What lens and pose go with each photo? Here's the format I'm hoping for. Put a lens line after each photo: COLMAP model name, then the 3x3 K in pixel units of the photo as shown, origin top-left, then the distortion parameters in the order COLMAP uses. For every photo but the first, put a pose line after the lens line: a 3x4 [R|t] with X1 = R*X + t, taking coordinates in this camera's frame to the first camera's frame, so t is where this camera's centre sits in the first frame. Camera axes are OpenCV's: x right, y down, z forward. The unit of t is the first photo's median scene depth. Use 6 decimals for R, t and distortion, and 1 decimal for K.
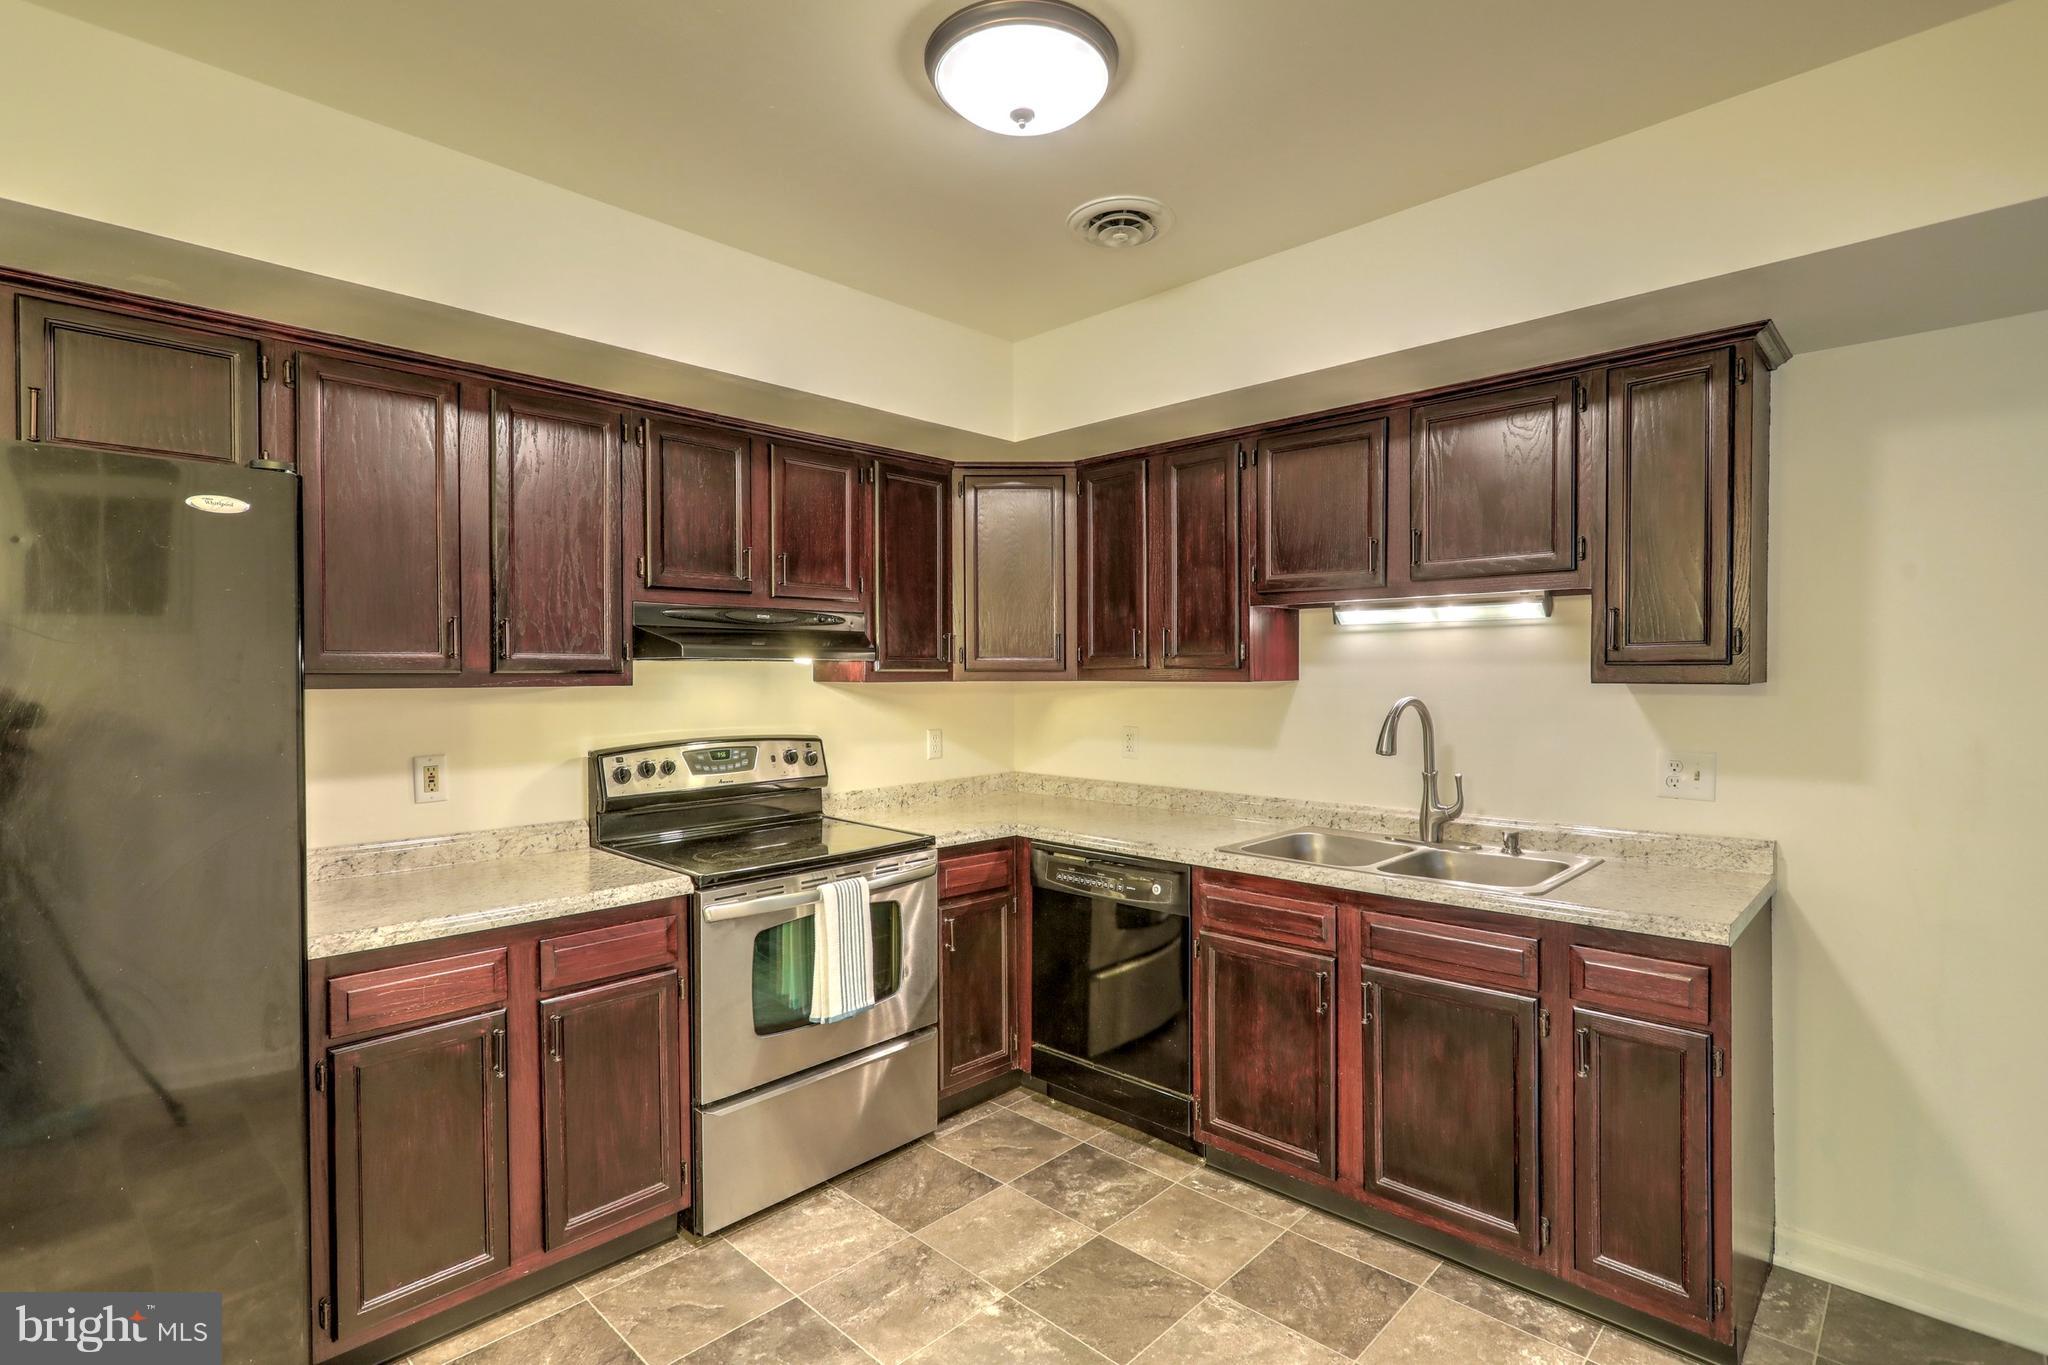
lens RADIAL K [[978.5, 0, 1018.1], [0, 978.5, 675.9], [0, 0, 1]] dist [0.001817, 0.000772]
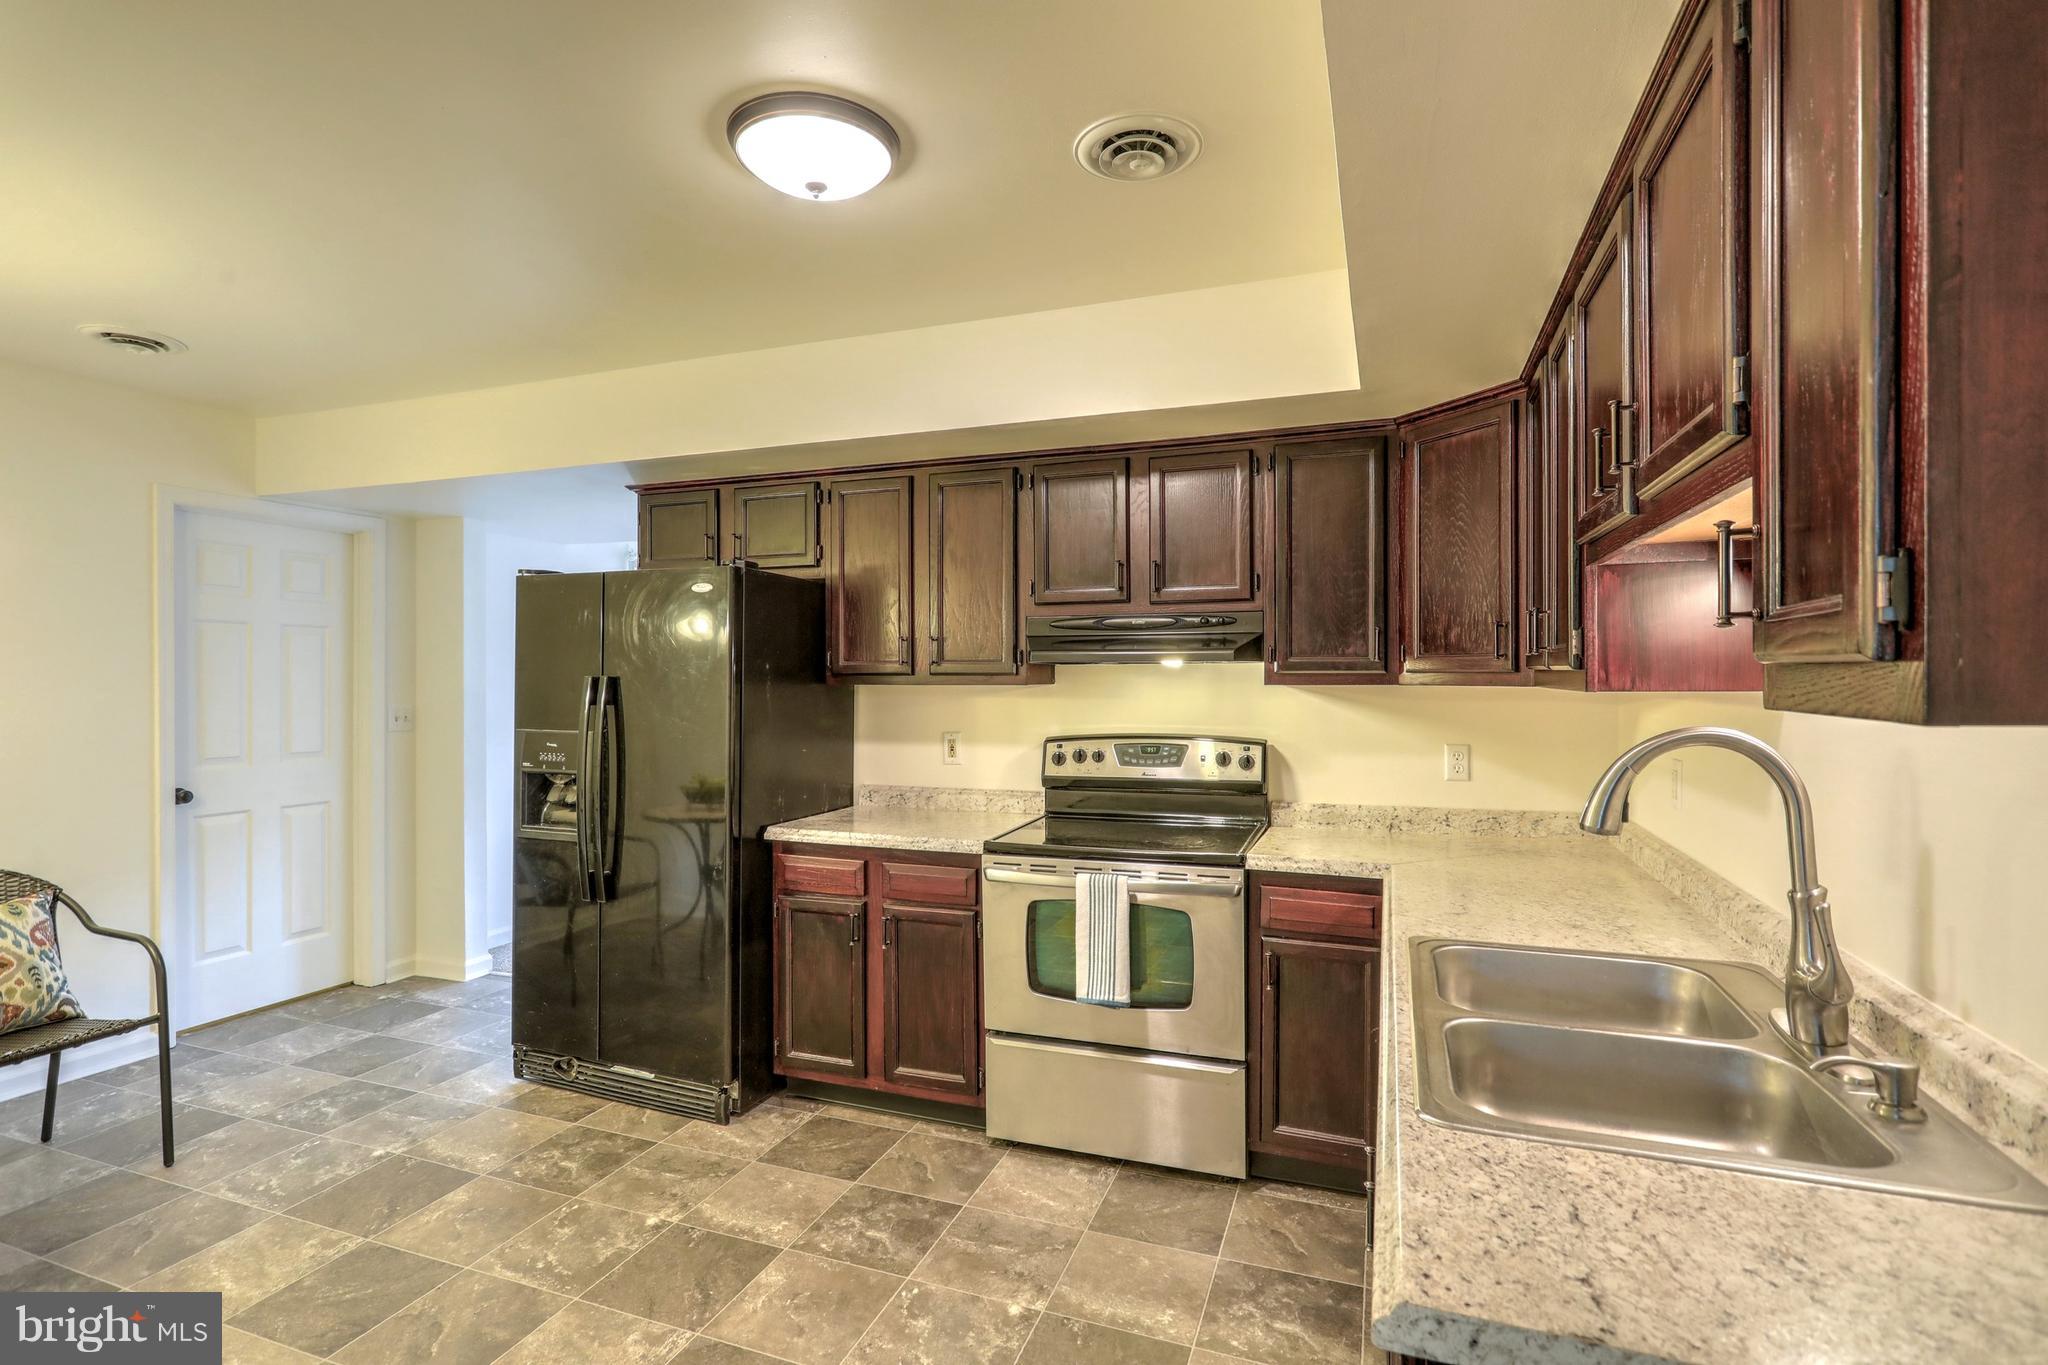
lens RADIAL K [[978.5, 0, 1007.7], [0, 978.5, 671.7], [0, 0, 1]] dist [0.001817, 0.000772]
pose [[0.397742, -0.003768, -0.917490, 0.715615], [-0.002097, 0.999985, -0.005016, -0.000878], [0.917495, 0.003919, 0.397728, 0.473631]]
